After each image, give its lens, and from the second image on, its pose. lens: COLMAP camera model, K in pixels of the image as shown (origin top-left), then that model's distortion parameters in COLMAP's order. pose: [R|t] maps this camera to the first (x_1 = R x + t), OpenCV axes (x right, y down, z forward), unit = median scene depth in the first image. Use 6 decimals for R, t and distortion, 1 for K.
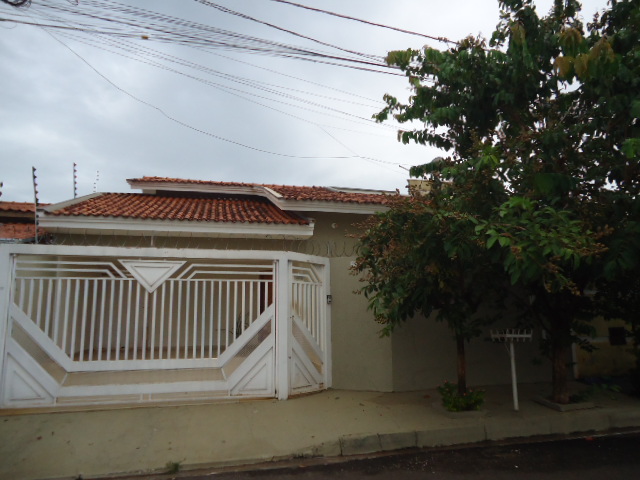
lens RADIAL K [[464.2, 0, 320.0], [0, 464.2, 239.2], [0, 0, 1]] dist [-0.008190, 0.003654]
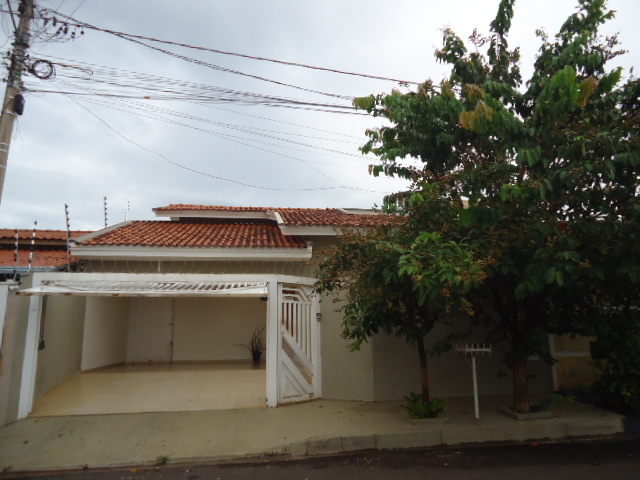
lens RADIAL K [[464.2, 0, 320.0], [0, 464.2, 241.7], [0, 0, 1]] dist [-0.008190, 0.003654]
pose [[0.995453, -0.022077, -0.092664, 0.152568], [0.019670, 0.999447, -0.026816, -0.022714], [0.093205, 0.024871, 0.995336, -0.119592]]
